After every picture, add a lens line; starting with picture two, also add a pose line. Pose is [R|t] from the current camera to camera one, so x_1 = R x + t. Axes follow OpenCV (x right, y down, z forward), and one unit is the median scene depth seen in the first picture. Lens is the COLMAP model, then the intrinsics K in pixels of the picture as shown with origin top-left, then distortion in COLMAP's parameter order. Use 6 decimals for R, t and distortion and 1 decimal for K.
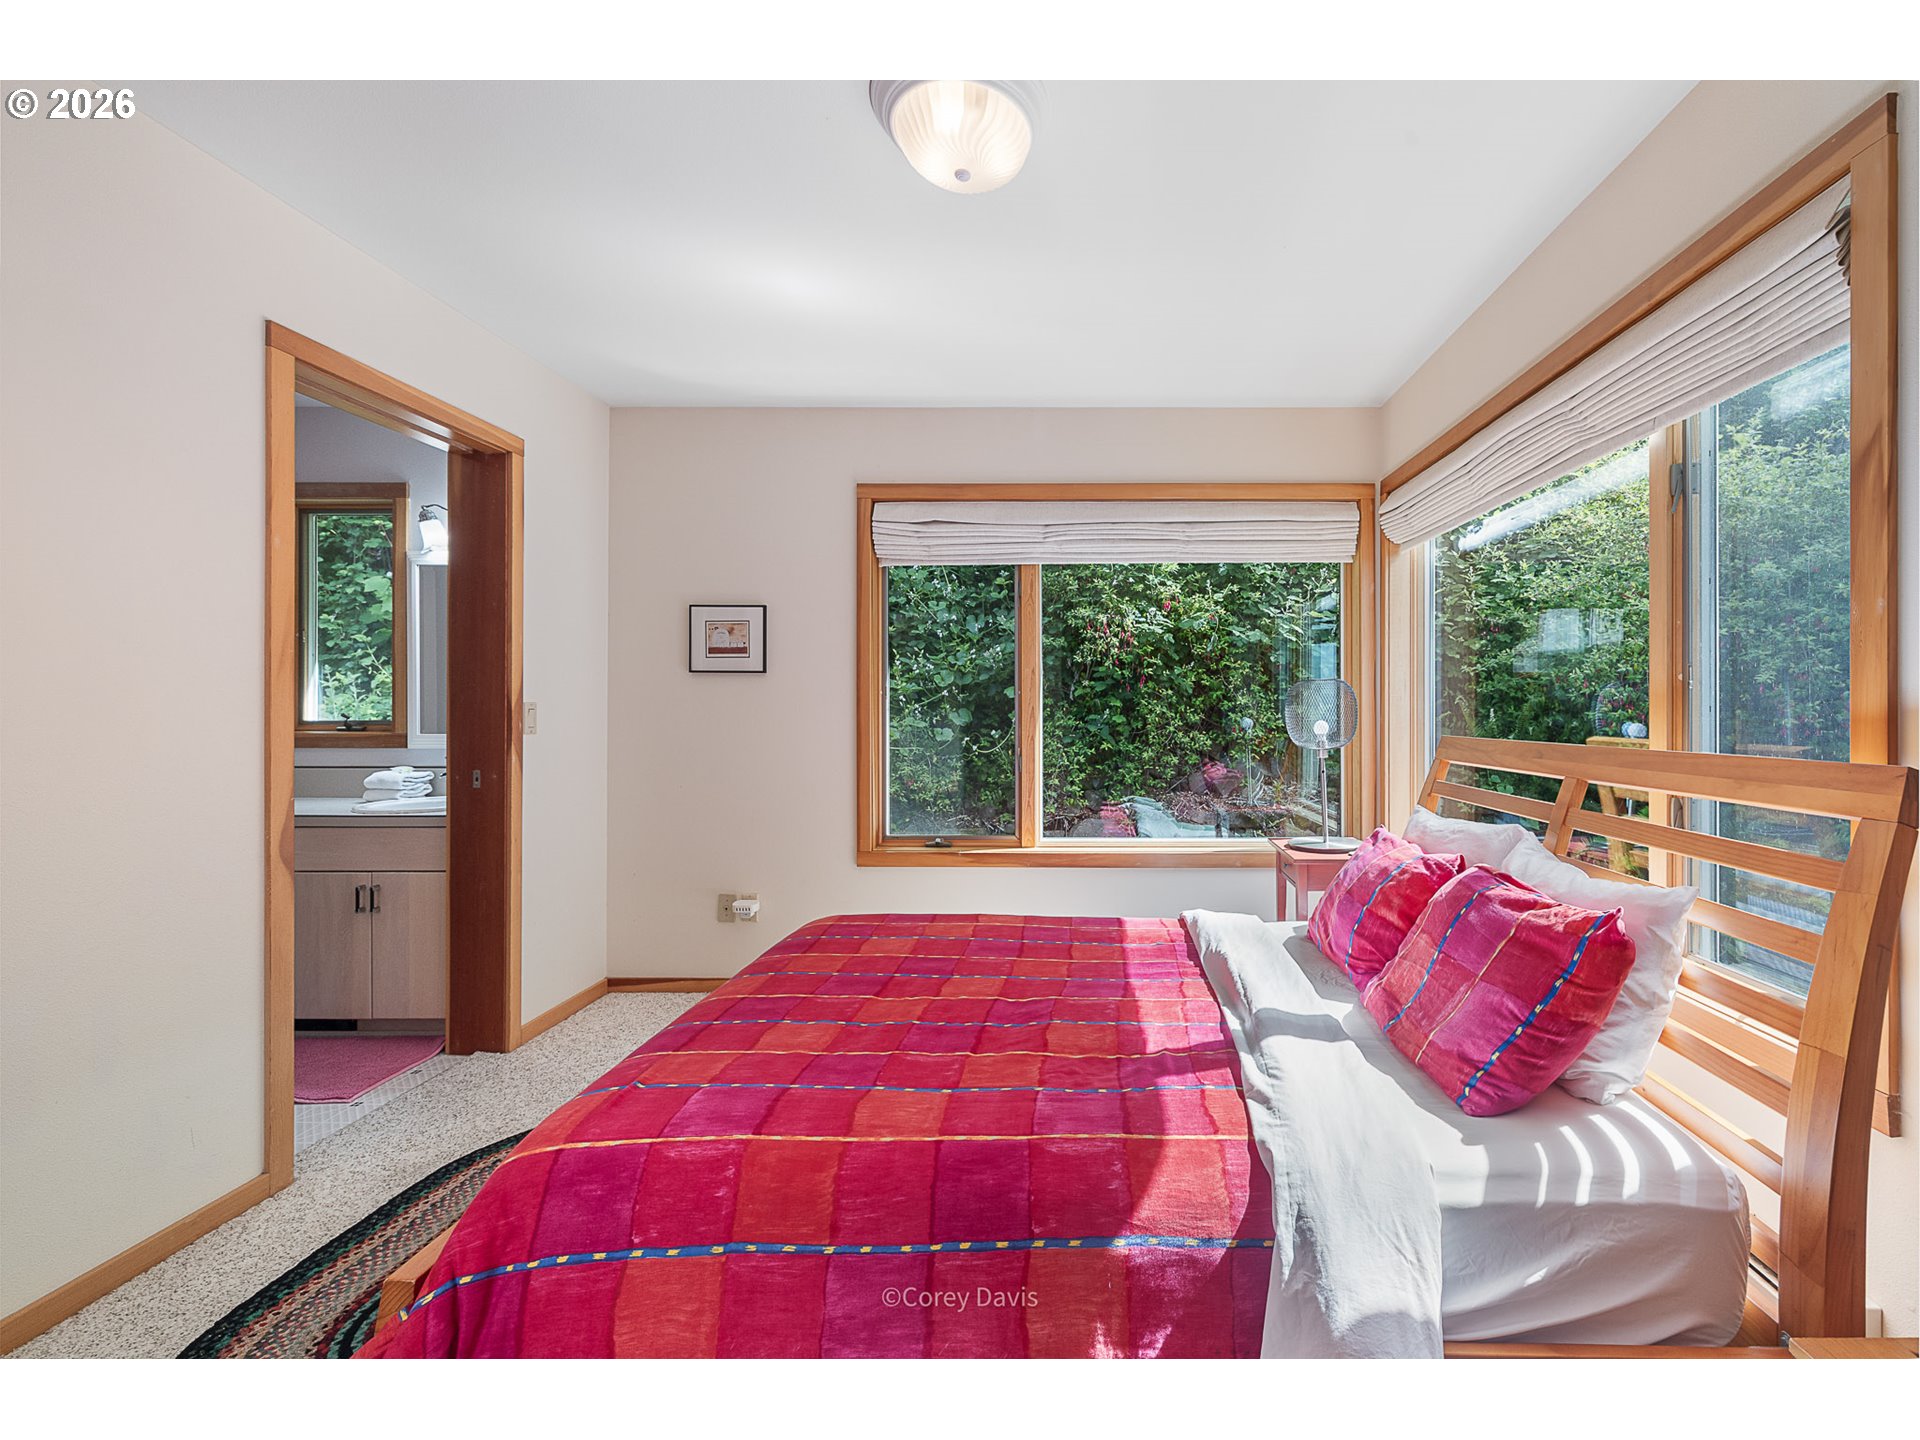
lens RADIAL K [[804.1, 0, 957.5], [0, 804.1, 707.5], [0, 0, 1]] dist [0.000843, 0.000206]
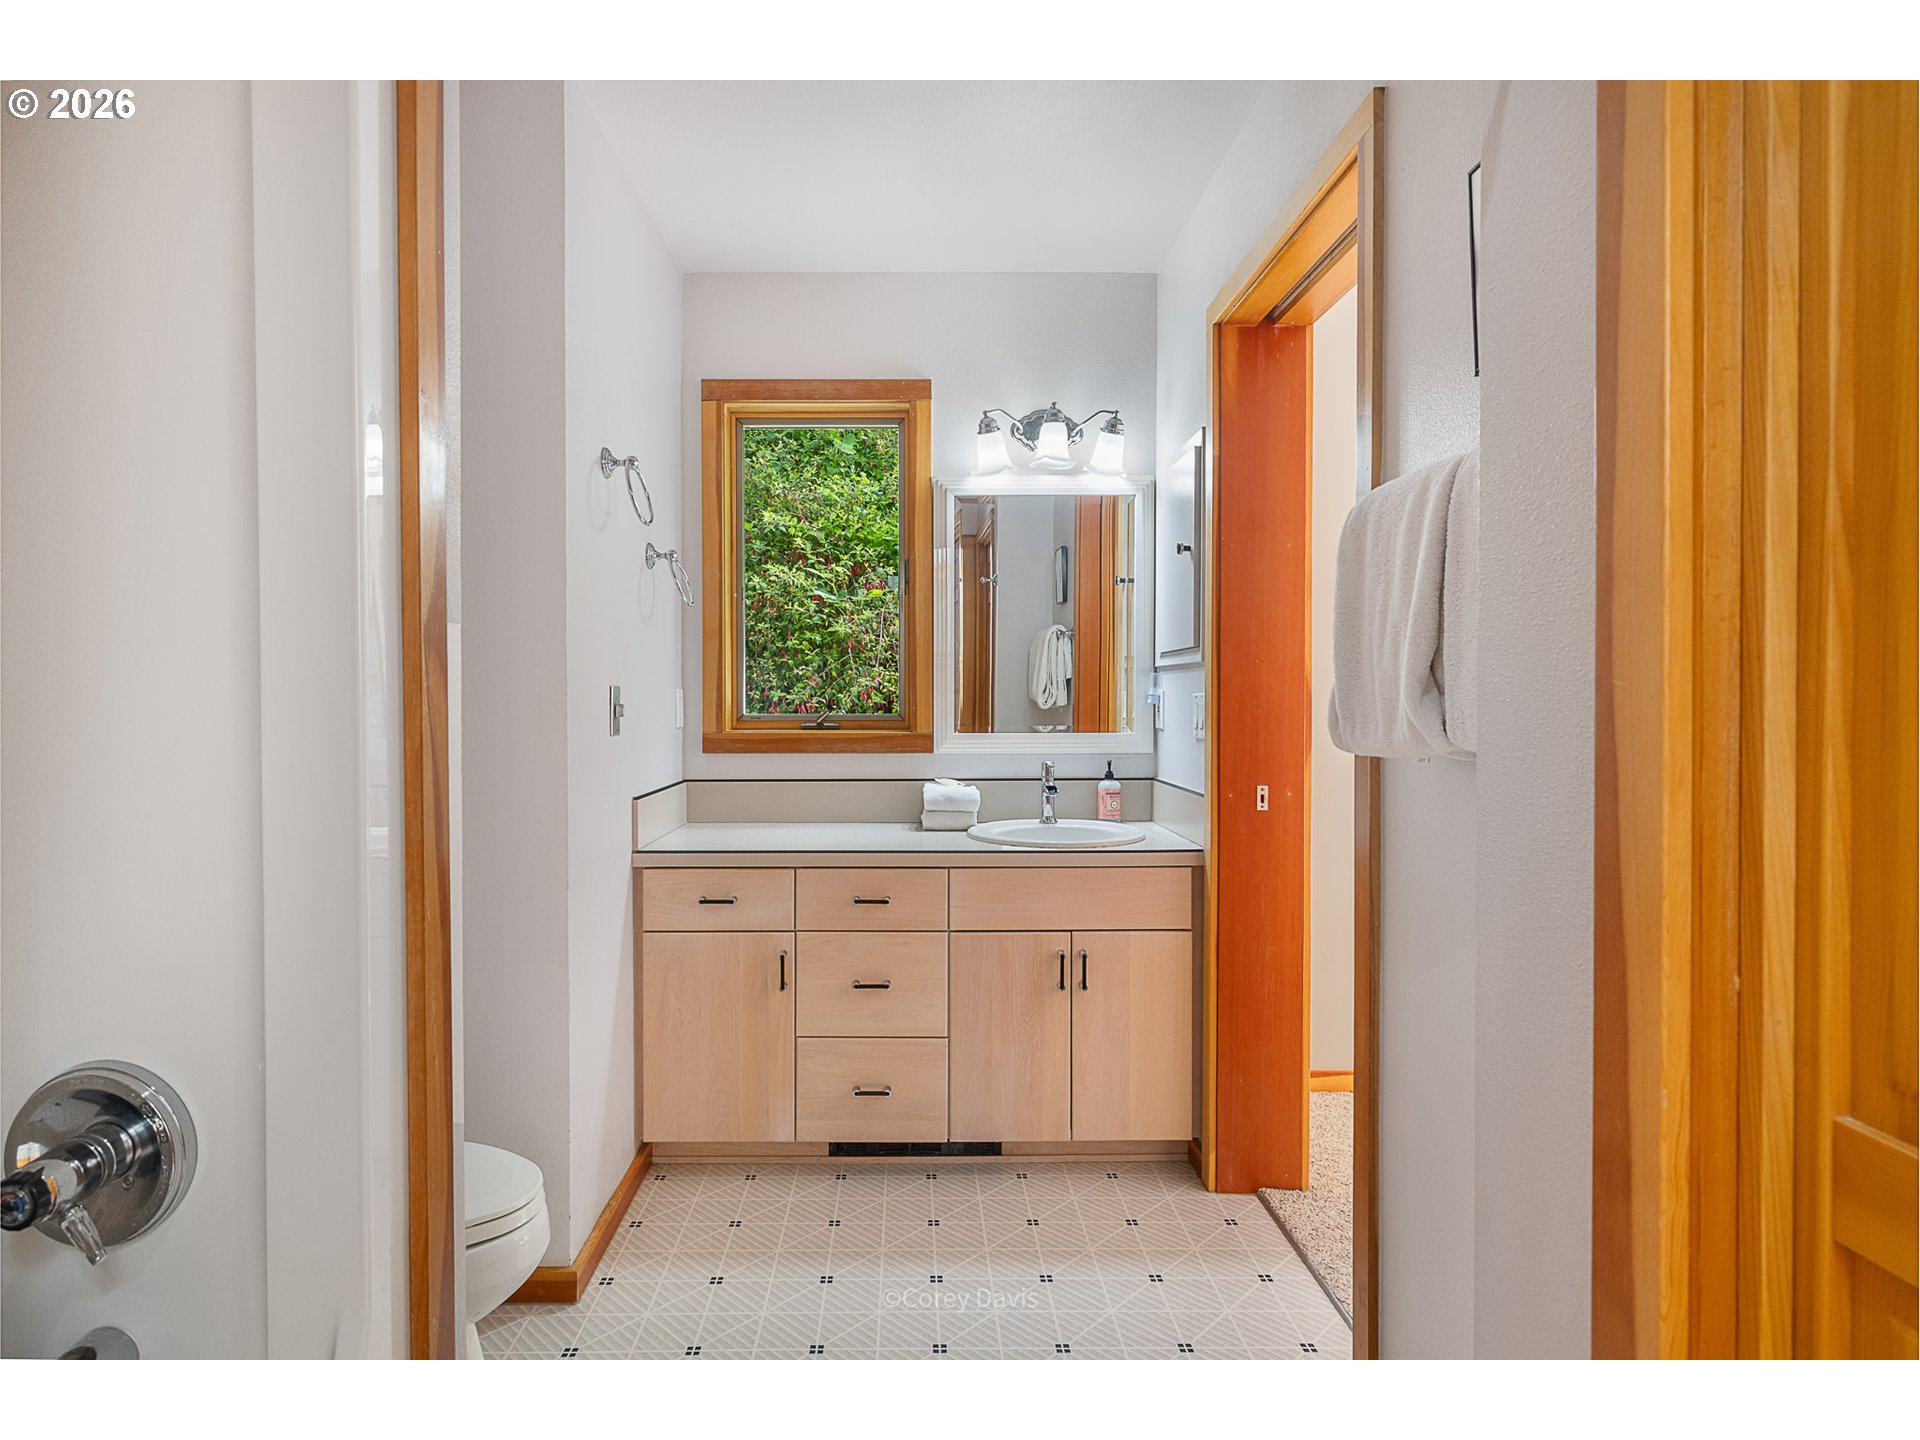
lens RADIAL K [[1141.3, 0, 962.3], [0, 1141.3, 695.8], [0, 0, 1]] dist [-0.005461, 0.000387]
pose [[0.999965, -0.007564, 0.003475, -0.820922], [0.007557, 0.999969, 0.002201, -0.004860], [-0.003491, -0.002175, 0.999992, 0.002171]]
